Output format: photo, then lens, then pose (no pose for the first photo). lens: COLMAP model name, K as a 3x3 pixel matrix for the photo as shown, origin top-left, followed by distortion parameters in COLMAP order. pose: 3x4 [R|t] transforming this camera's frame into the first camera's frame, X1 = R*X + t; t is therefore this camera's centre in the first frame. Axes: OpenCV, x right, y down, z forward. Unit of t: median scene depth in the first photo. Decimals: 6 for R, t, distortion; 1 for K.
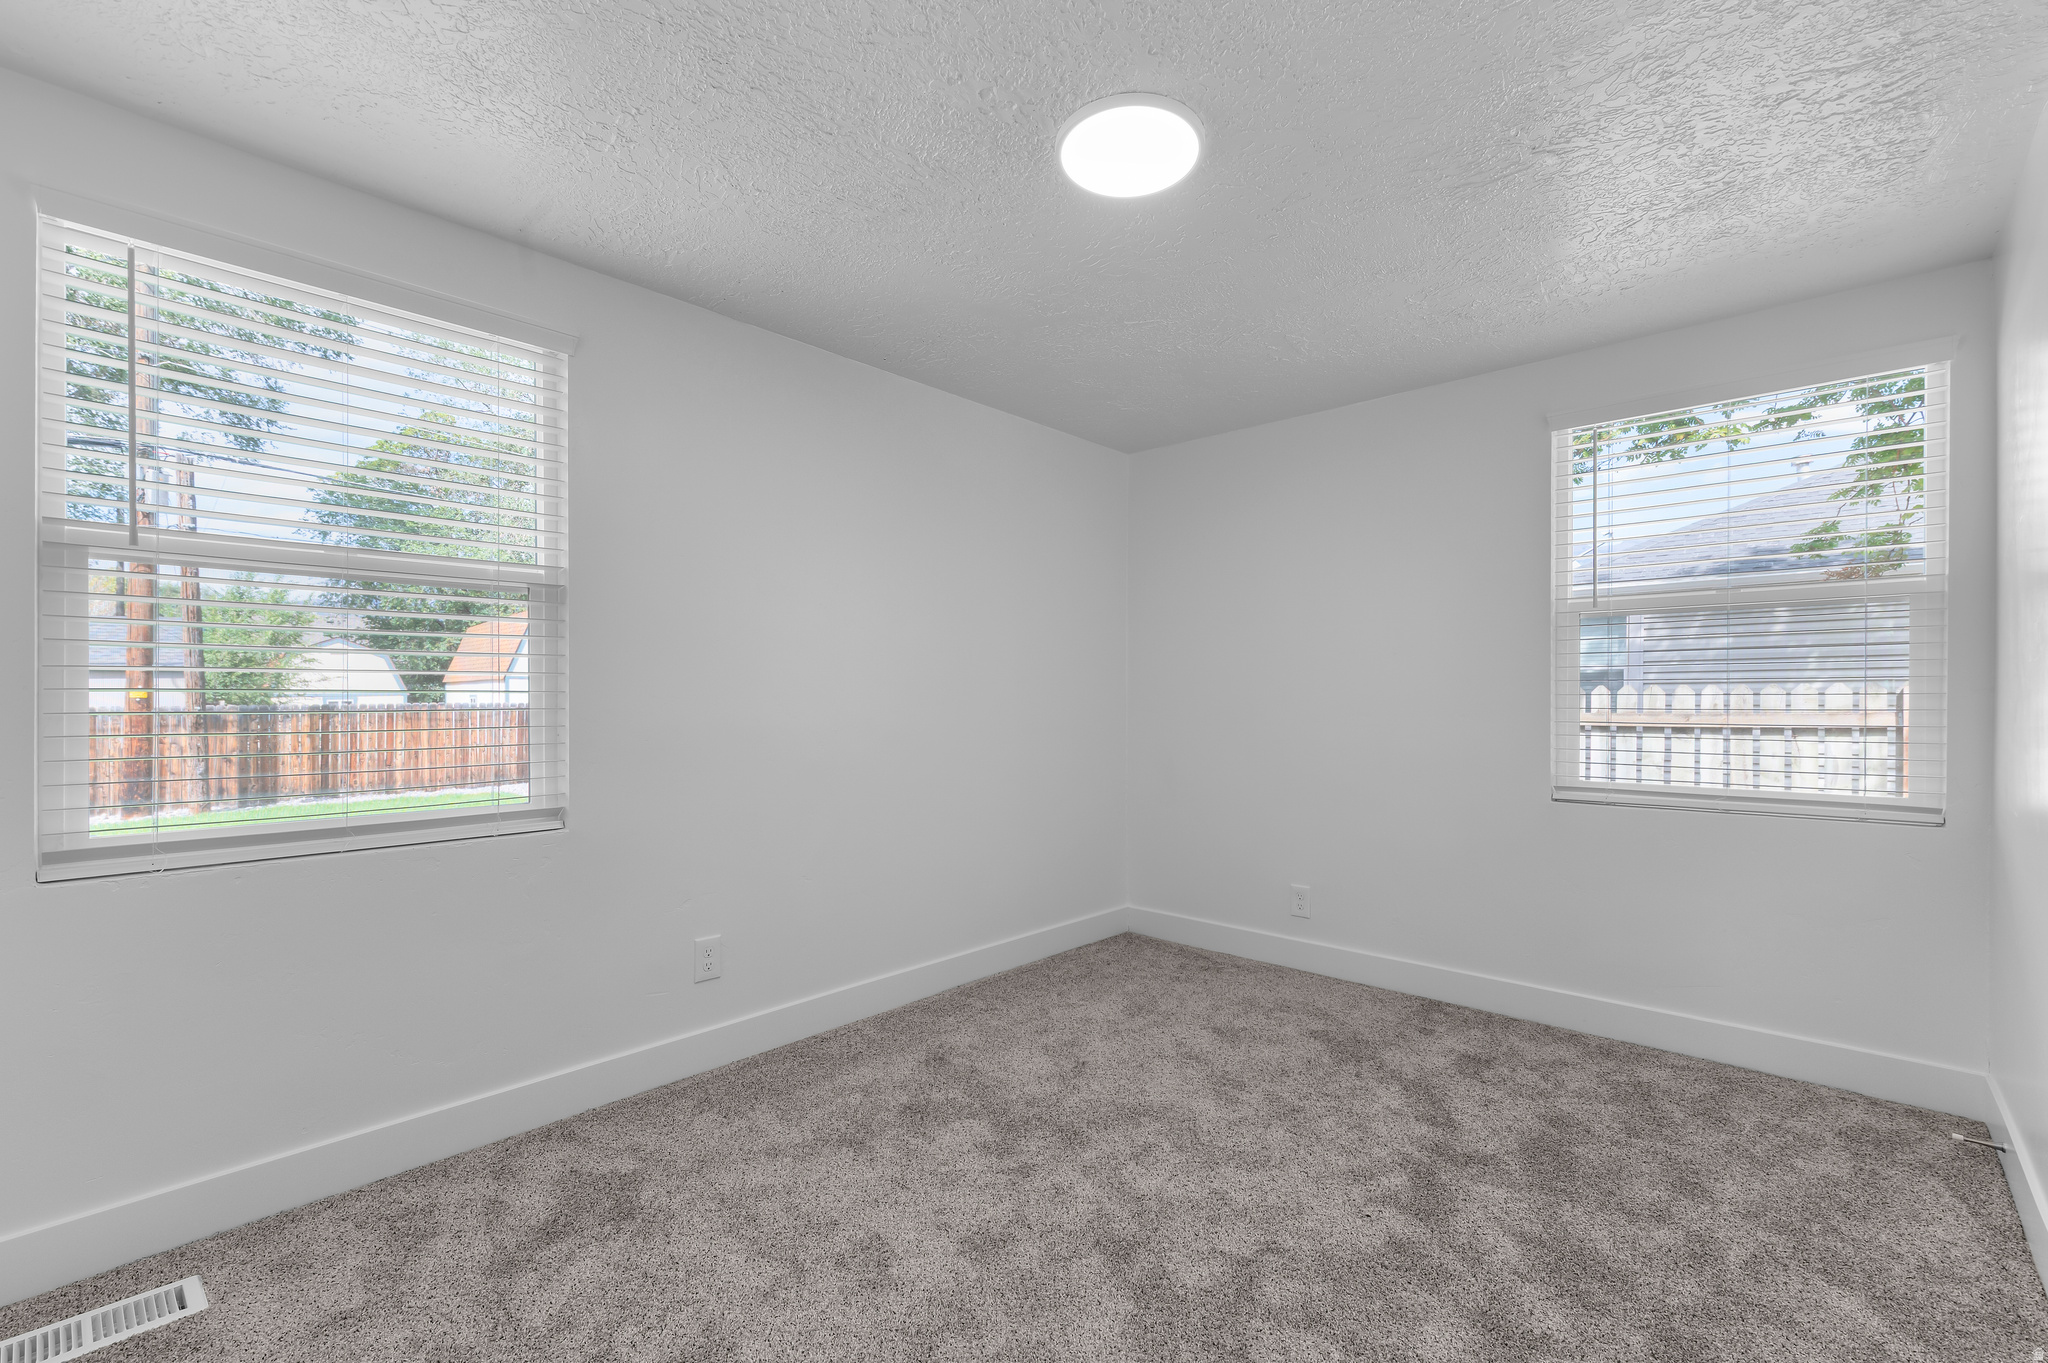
lens RADIAL K [[889.0, 0, 1023.7], [0, 889.0, 697.7], [0, 0, 1]] dist [-0.000847, -0.000131]
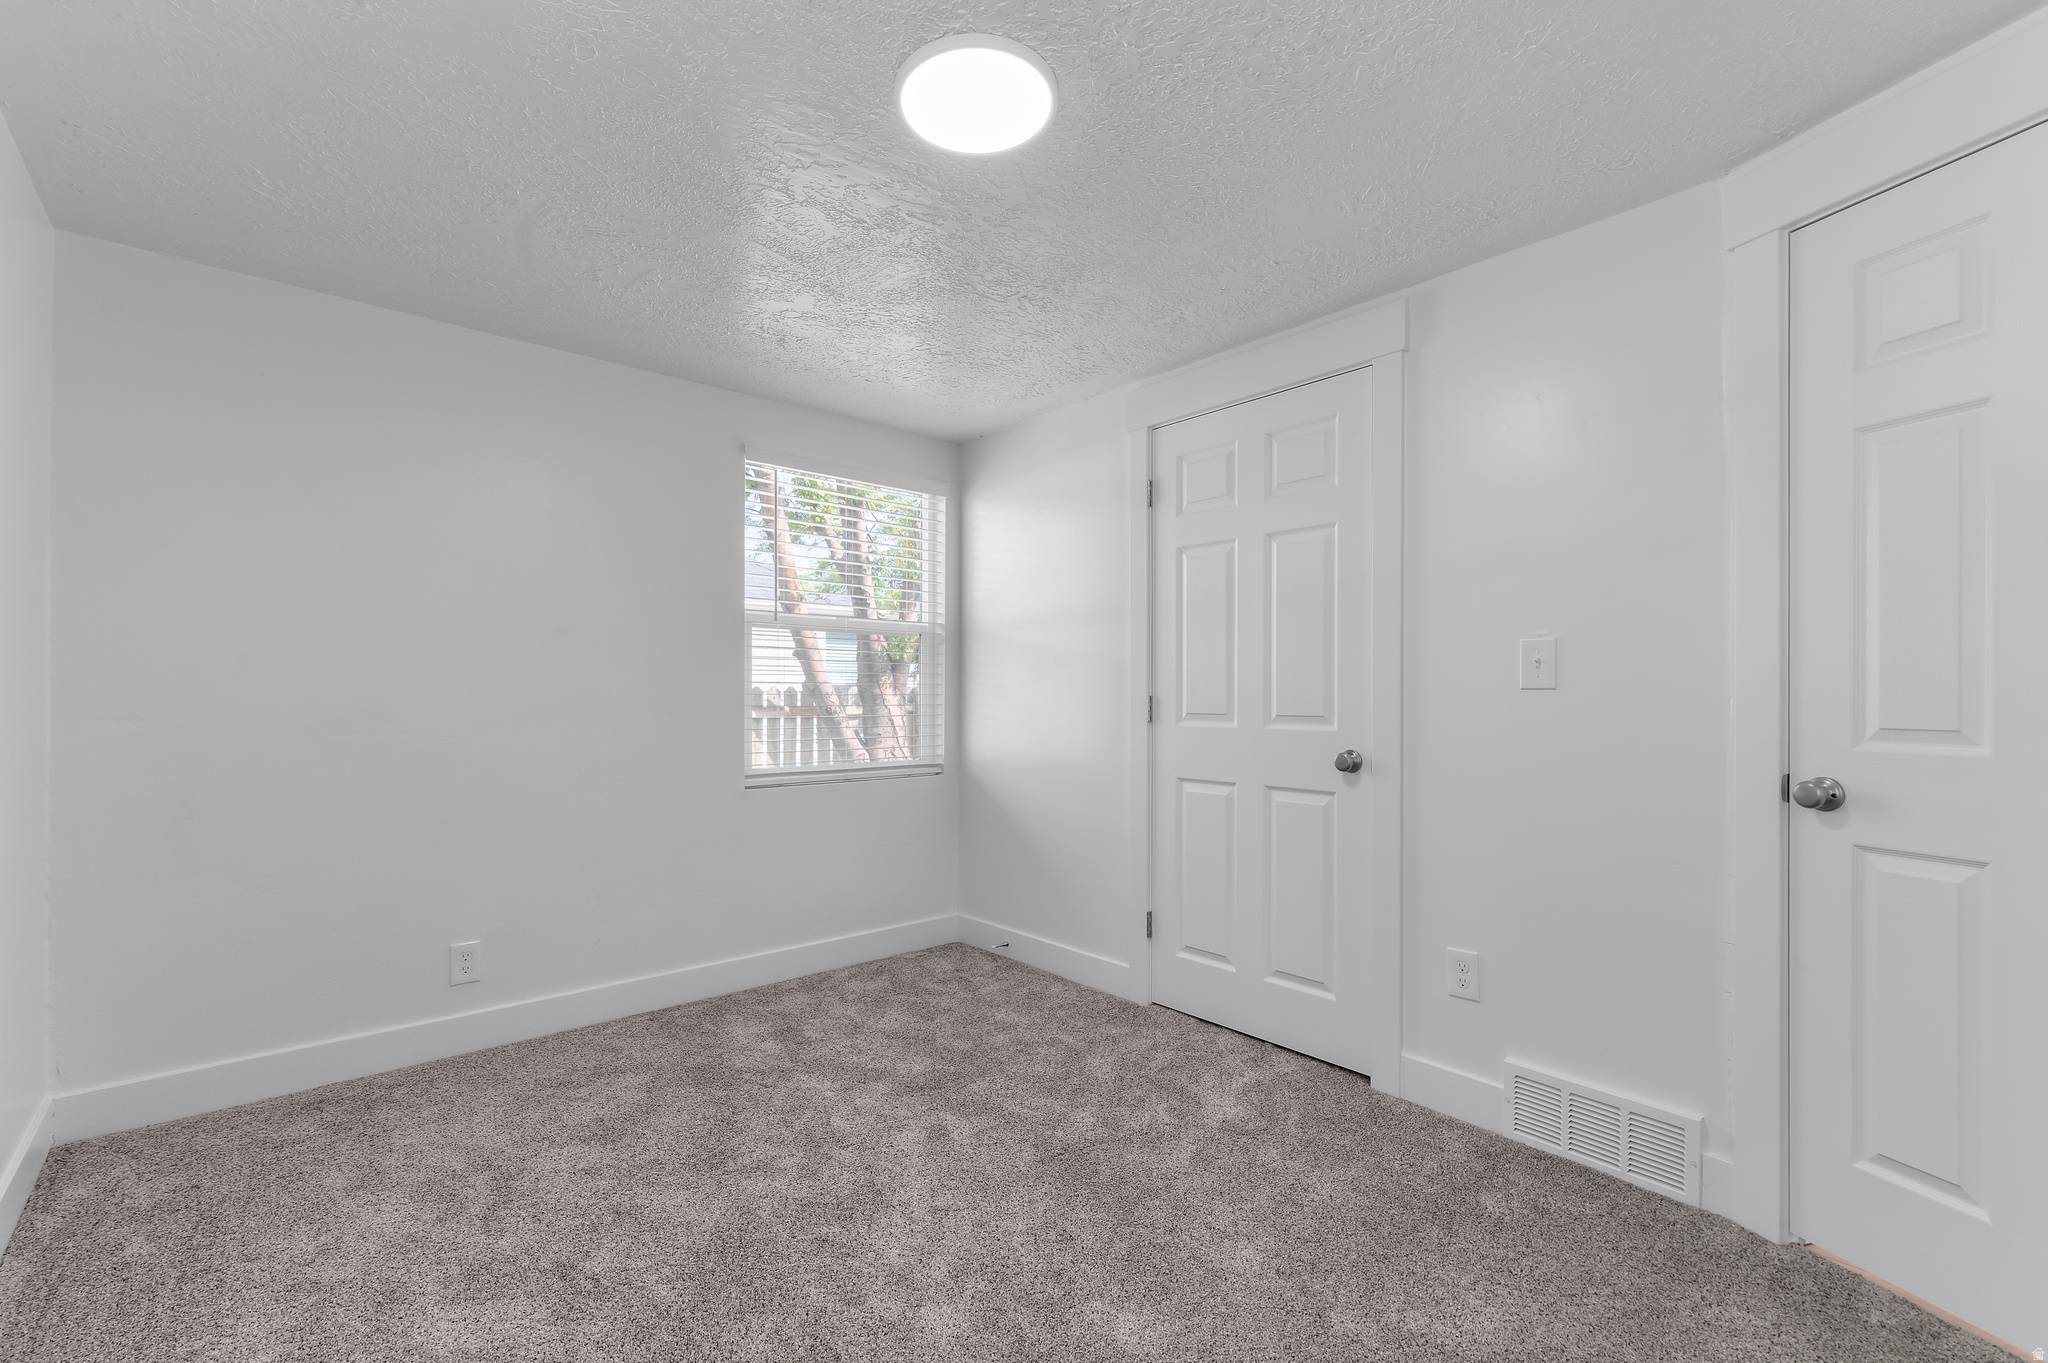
lens RADIAL K [[871.3, 0, 1024.0], [0, 871.3, 681.5], [0, 0, 1]] dist [0.000993, 0.000135]
pose [[0.110824, 0.018612, 0.993666, -0.536354], [0.001634, 0.999820, -0.018909, 0.001315], [-0.993839, 0.003719, 0.110773, 0.602744]]
